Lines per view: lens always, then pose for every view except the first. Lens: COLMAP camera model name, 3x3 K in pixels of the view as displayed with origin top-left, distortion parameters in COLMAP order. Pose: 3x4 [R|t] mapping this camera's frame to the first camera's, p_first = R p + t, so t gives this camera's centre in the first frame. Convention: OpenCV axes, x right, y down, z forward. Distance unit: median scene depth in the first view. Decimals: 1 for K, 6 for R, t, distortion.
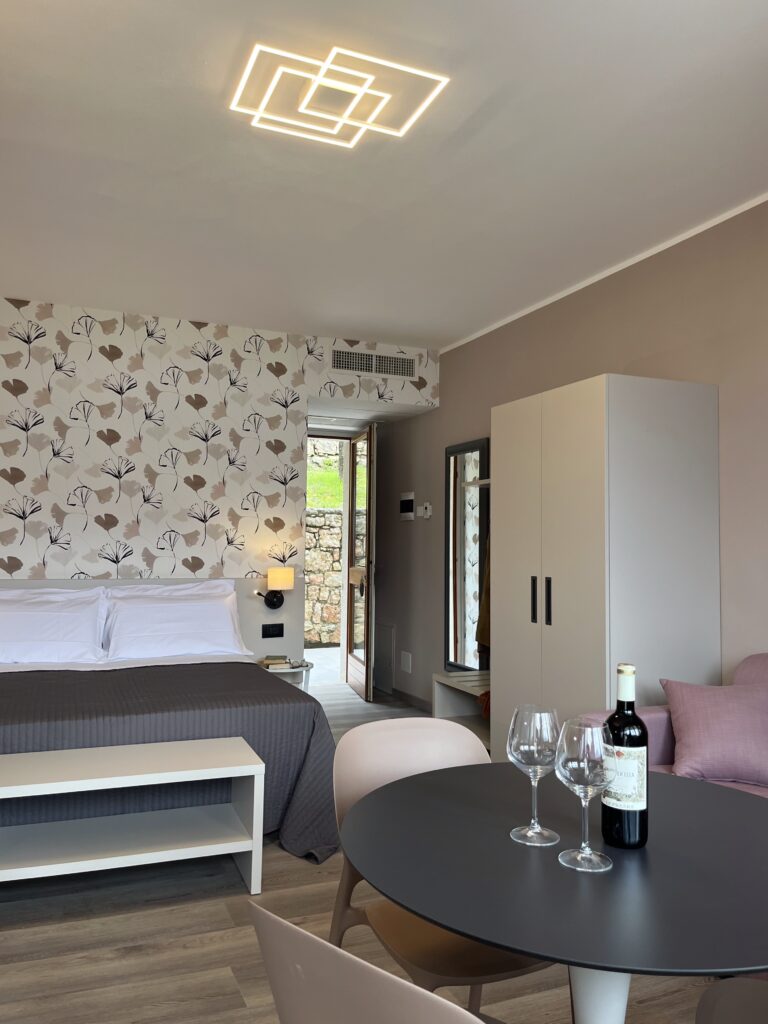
lens RADIAL K [[788.2, 0, 394.6], [0, 788.2, 507.4], [0, 0, 1]] dist [0.061014, -0.091526]
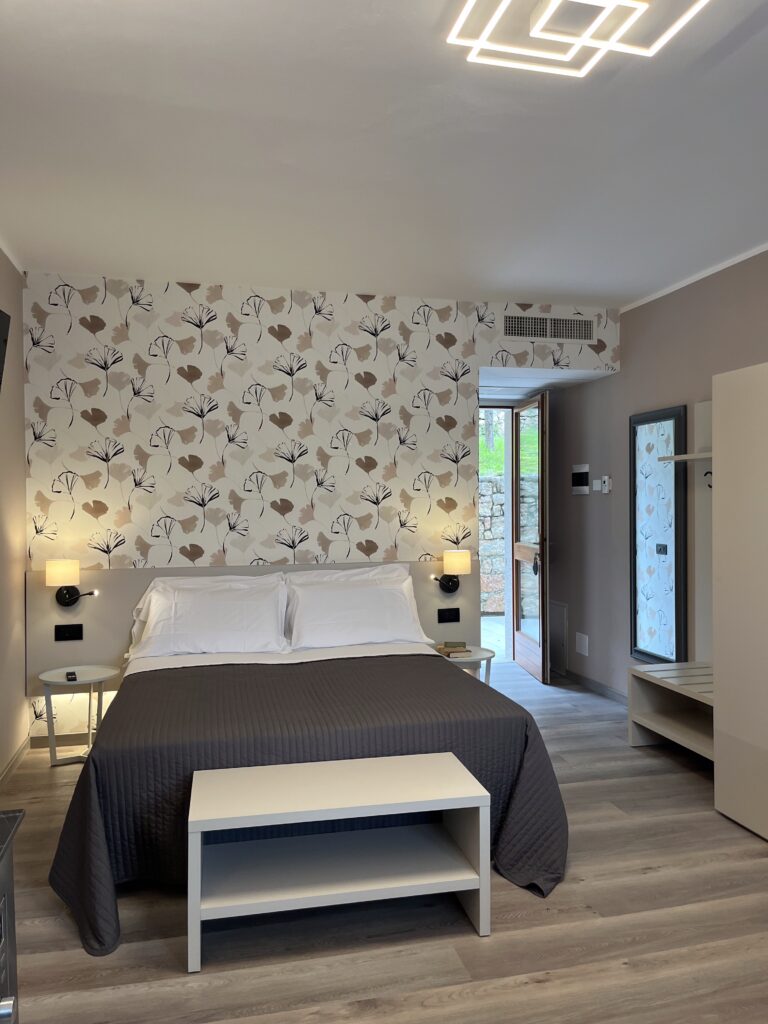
lens RADIAL K [[772.8, 0, 401.3], [0, 772.8, 512.2], [0, 0, 1]] dist [0.080848, -0.126191]
pose [[0.987496, -0.015648, -0.156866, -0.063362], [0.024830, 0.998080, 0.056748, -0.025283], [0.155676, -0.059934, 0.985988, 0.070740]]
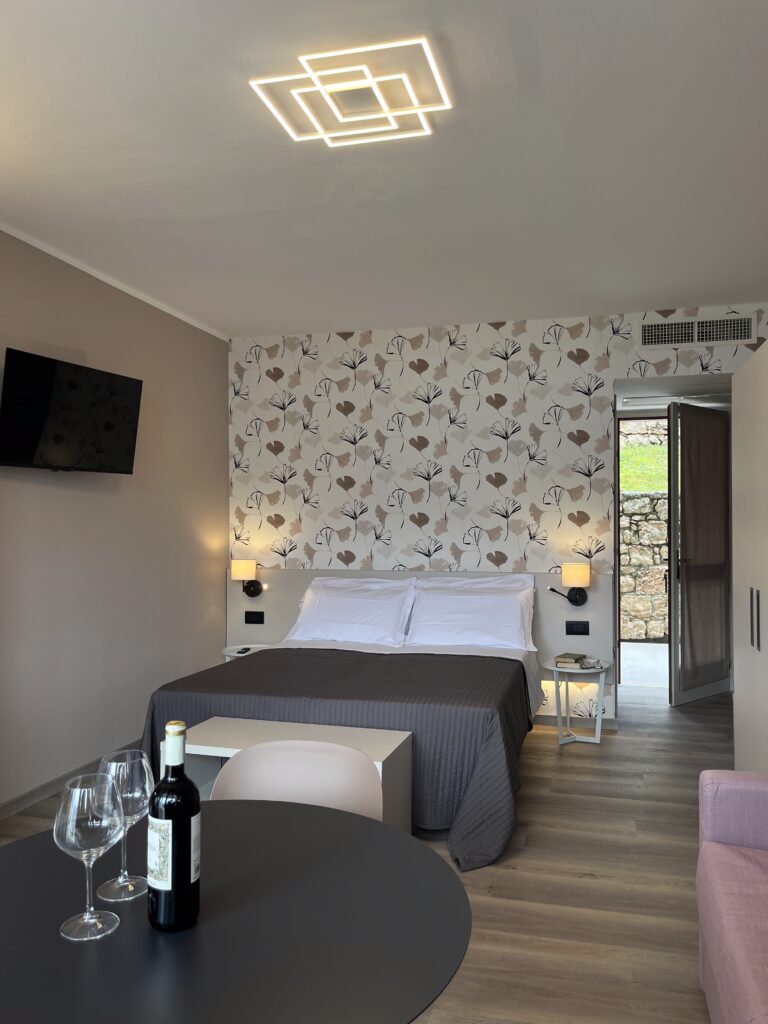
lens RADIAL K [[766.3, 0, 385.5], [0, 766.3, 520.9], [0, 0, 1]] dist [0.073773, -0.079666]
pose [[0.796200, -0.015527, -0.604834, 0.241146], [0.039446, 0.998876, 0.026285, -0.010067], [0.603746, -0.044786, 0.795918, 0.111526]]
